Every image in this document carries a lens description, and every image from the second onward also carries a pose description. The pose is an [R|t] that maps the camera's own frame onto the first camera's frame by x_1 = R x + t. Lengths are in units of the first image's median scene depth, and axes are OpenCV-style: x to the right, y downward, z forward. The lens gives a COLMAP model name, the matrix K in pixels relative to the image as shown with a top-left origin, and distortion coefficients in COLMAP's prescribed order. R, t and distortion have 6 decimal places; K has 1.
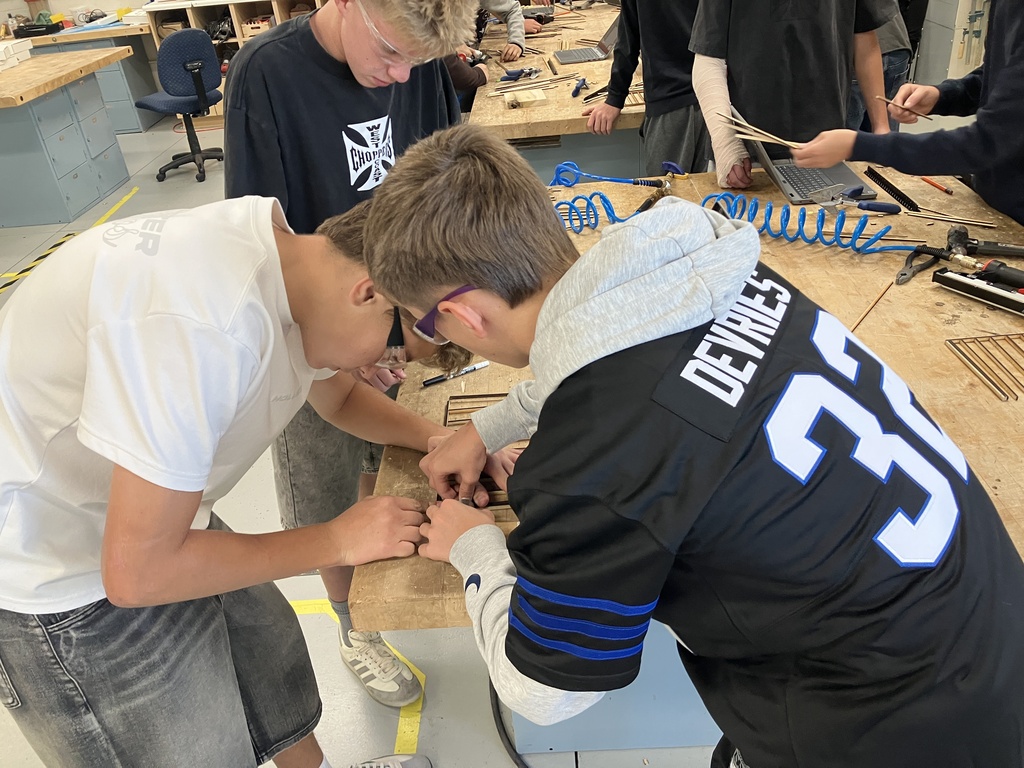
lens RADIAL K [[833.9, 0, 512.0], [0, 833.9, 384.0], [0, 0, 1]] dist [-0.069642, 0.158700]
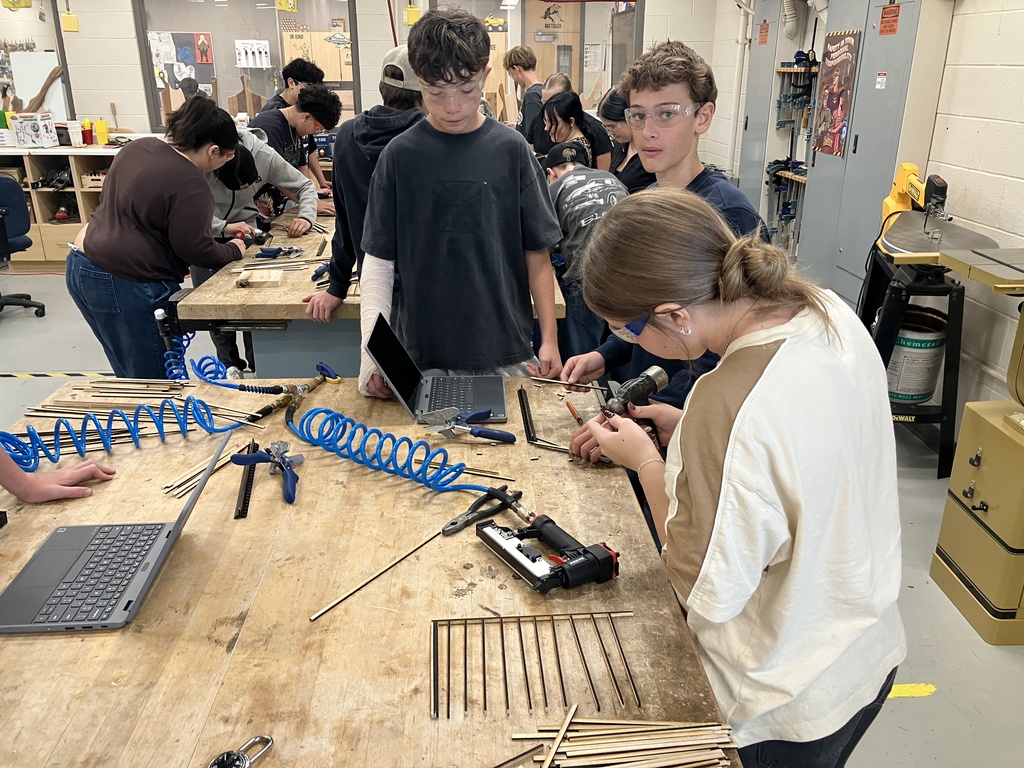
lens RADIAL K [[837.4, 0, 512.0], [0, 837.4, 384.0], [0, 0, 1]] dist [-0.007169, -0.000622]
pose [[0.990515, 0.068205, 0.119282, 0.291692], [-0.043468, 0.979061, -0.198870, -0.072384], [-0.130348, 0.191799, 0.972740, 0.082916]]
